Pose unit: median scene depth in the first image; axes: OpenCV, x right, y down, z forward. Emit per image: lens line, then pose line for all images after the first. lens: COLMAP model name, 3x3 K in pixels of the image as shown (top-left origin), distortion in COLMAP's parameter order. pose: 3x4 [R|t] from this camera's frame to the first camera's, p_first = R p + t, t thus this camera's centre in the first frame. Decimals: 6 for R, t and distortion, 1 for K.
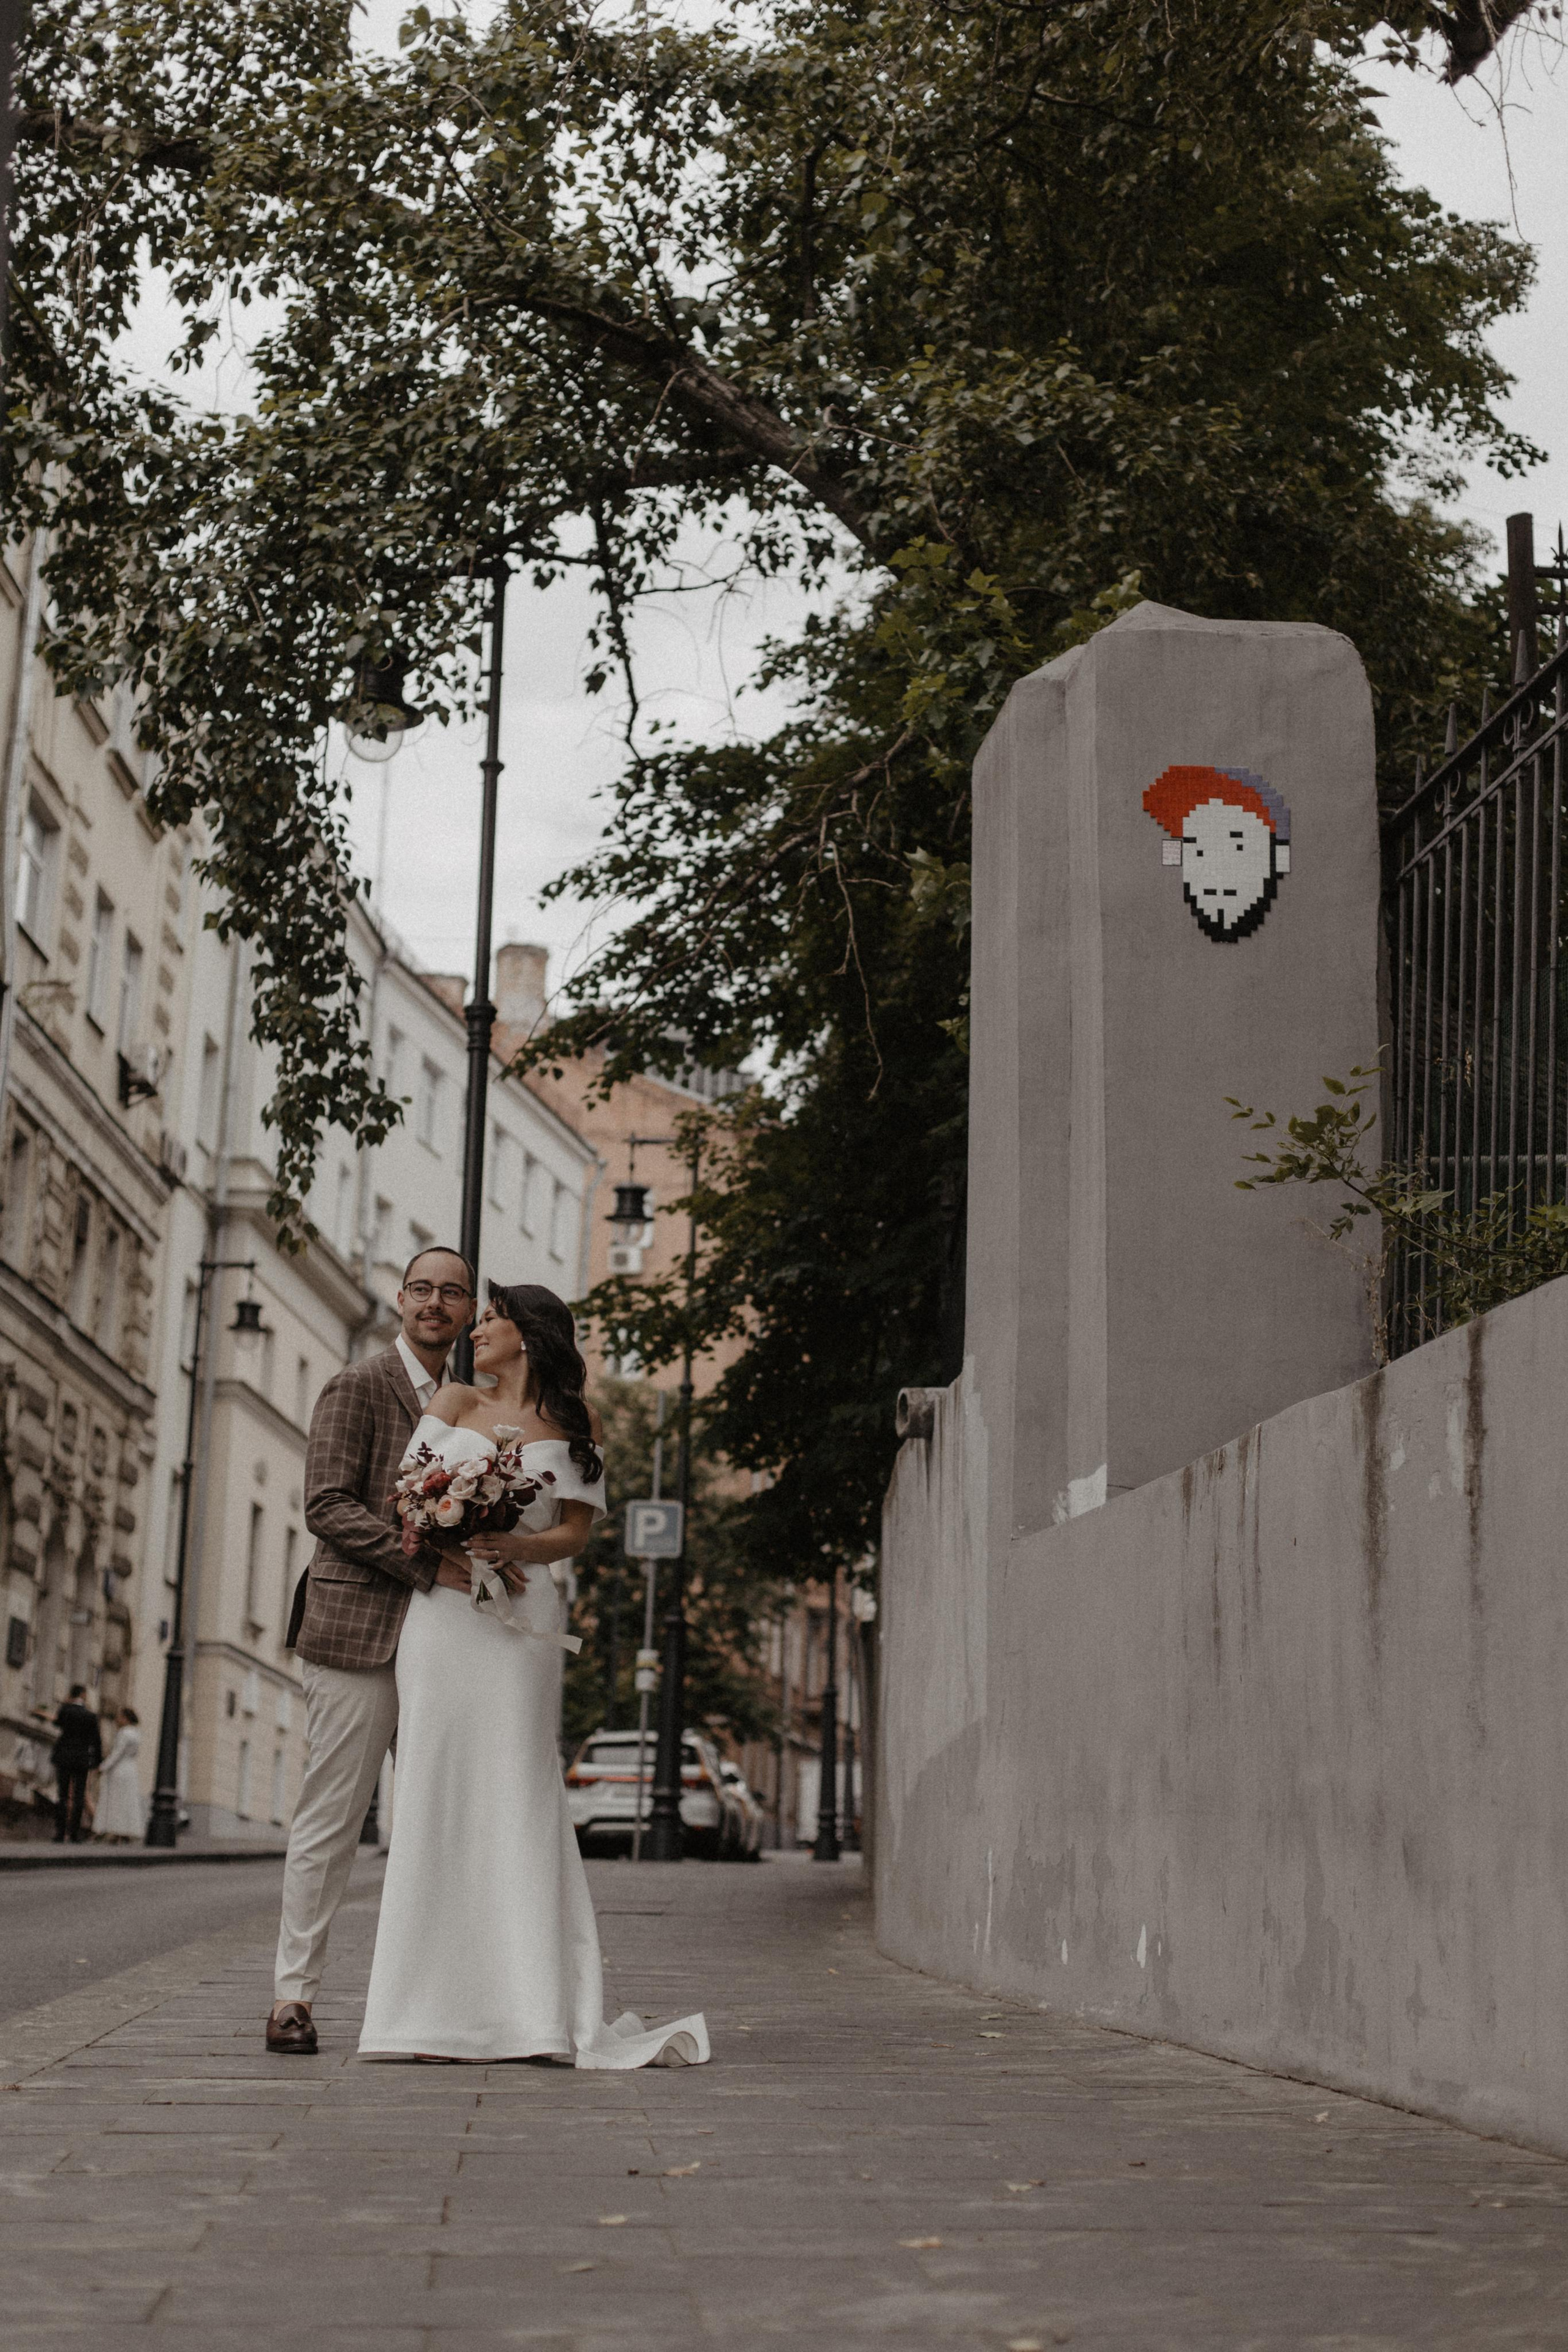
lens RADIAL K [[3312.1, 0, 782.6], [0, 3312.1, 1172.4], [0, 0, 1]] dist [0.018742, 0.000000]
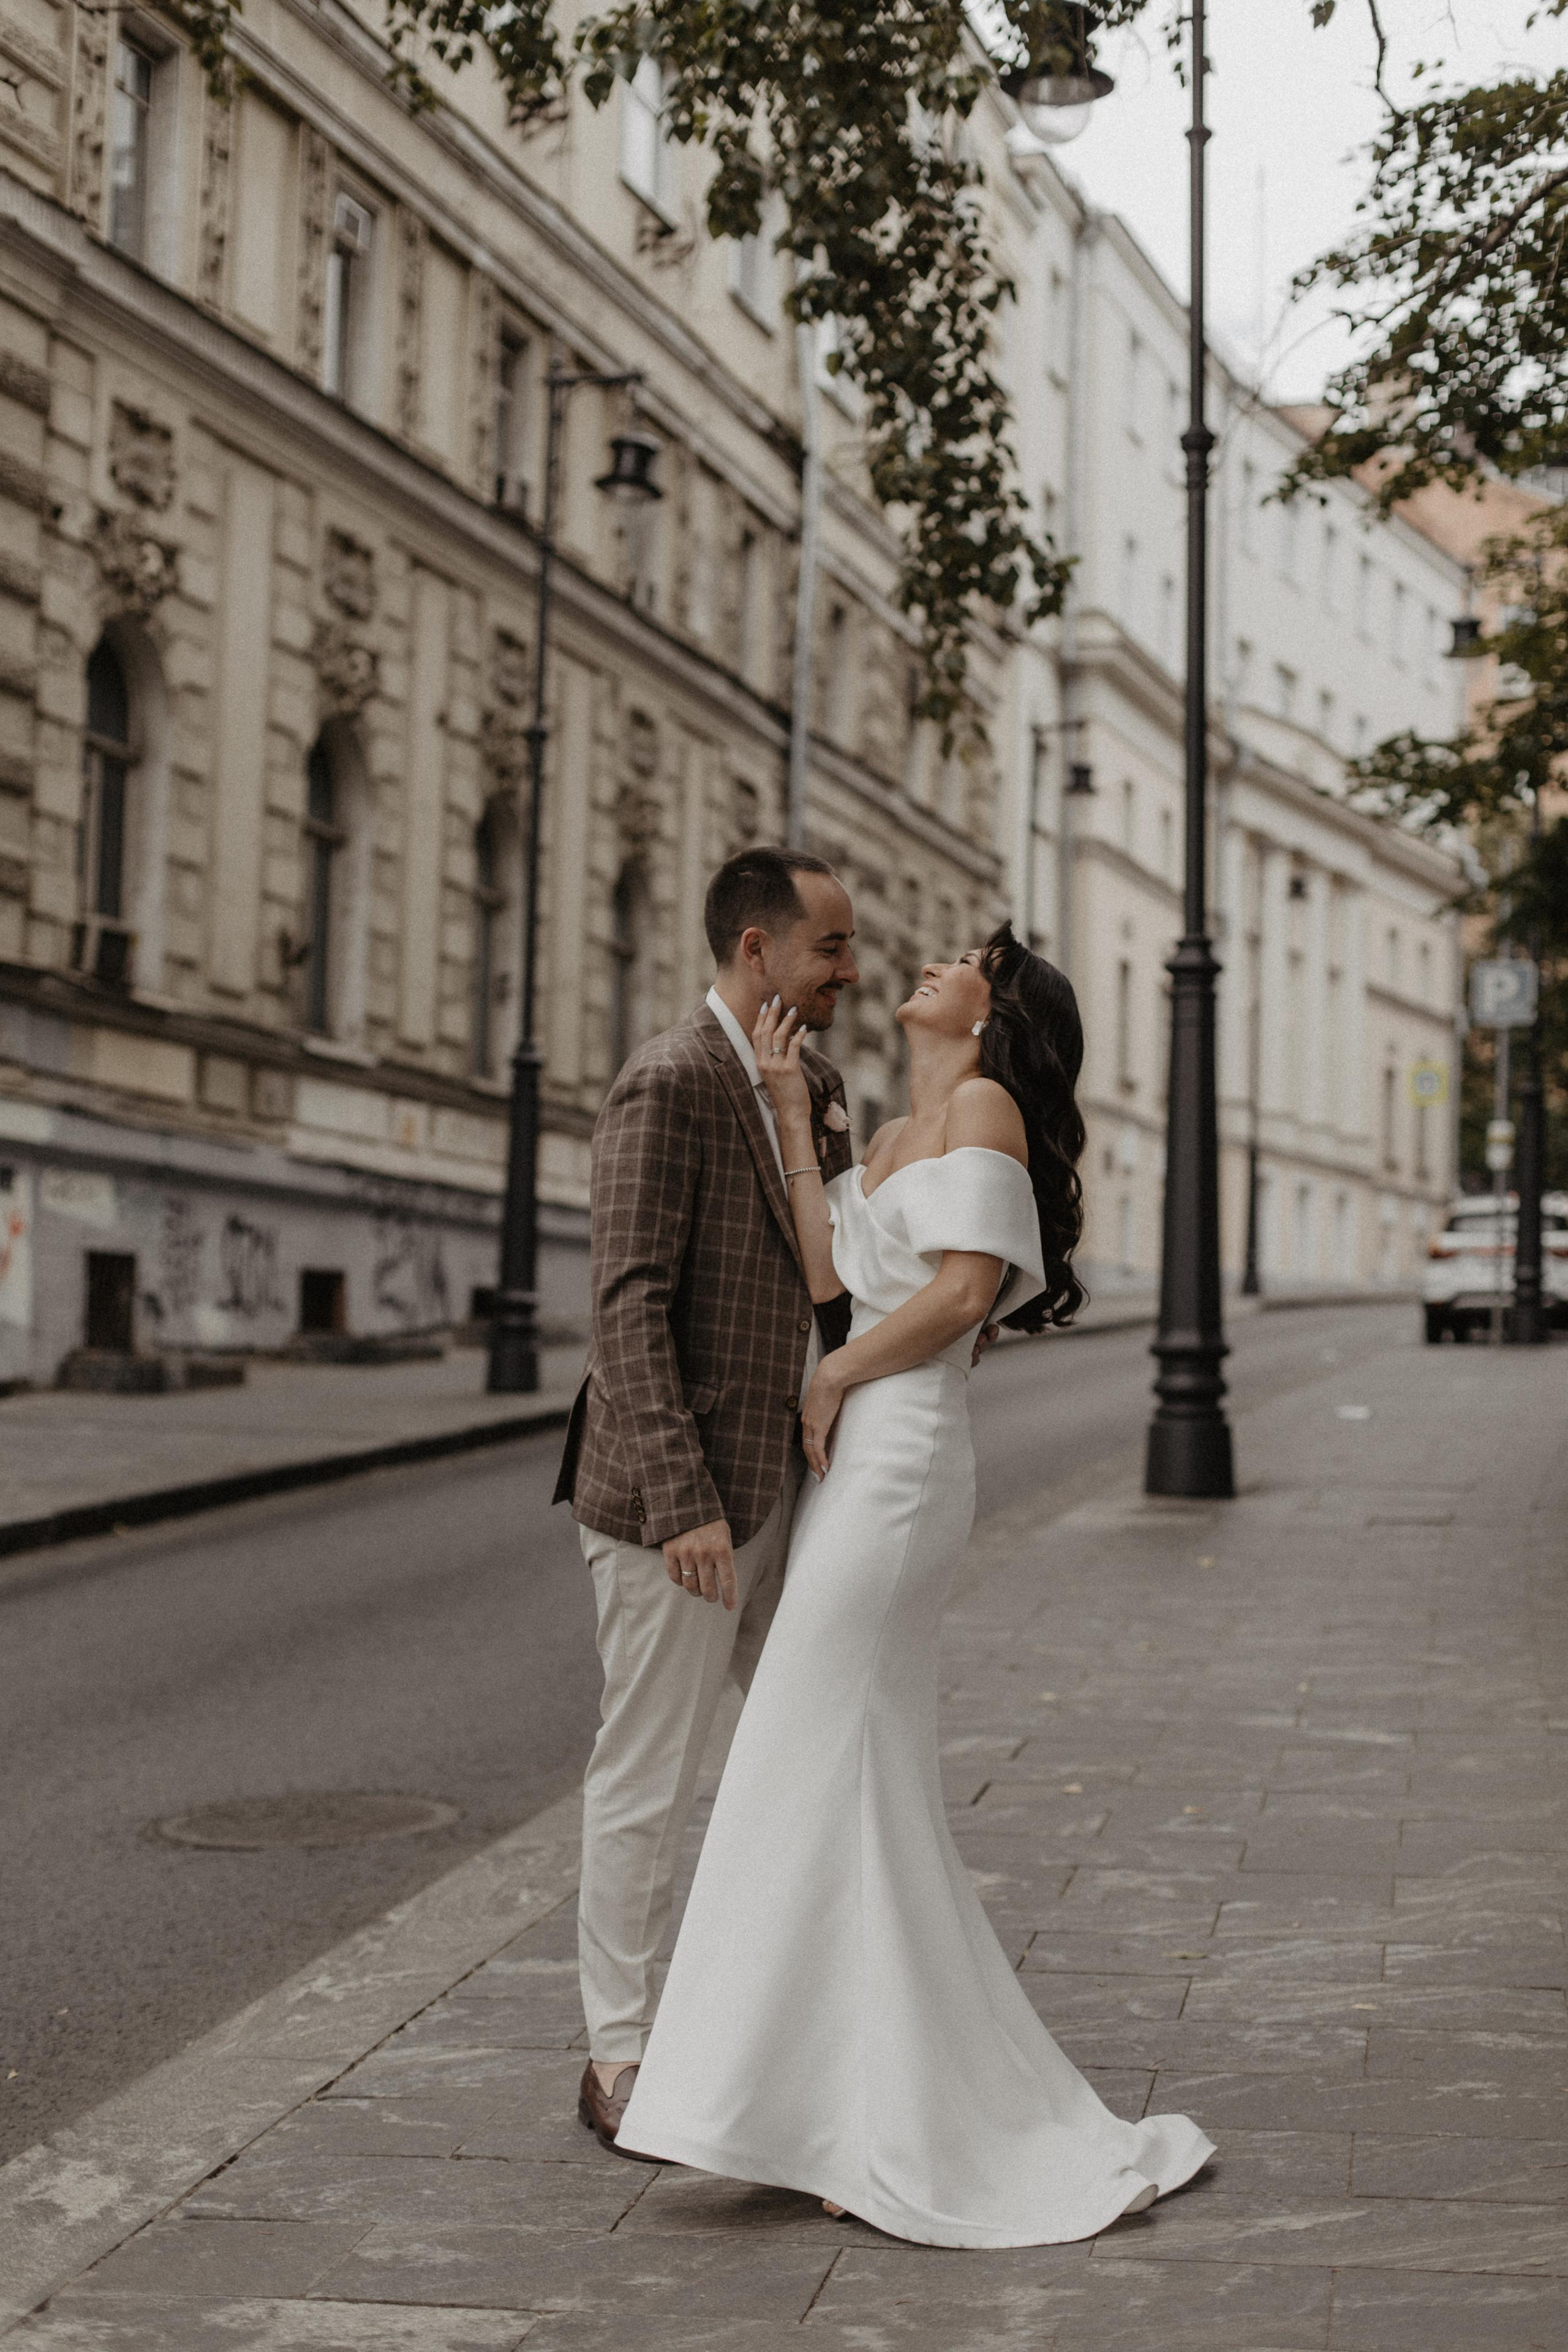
lens RADIAL K [[3312.1, 0, 784.4], [0, 3312.1, 1185.8], [0, 0, 1]] dist [0.018742, 0.000000]
pose [[0.963871, -0.029022, -0.264783, 0.021780], [0.073631, 0.984343, 0.160145, -0.001961], [0.255989, -0.173856, 0.950917, 0.103423]]
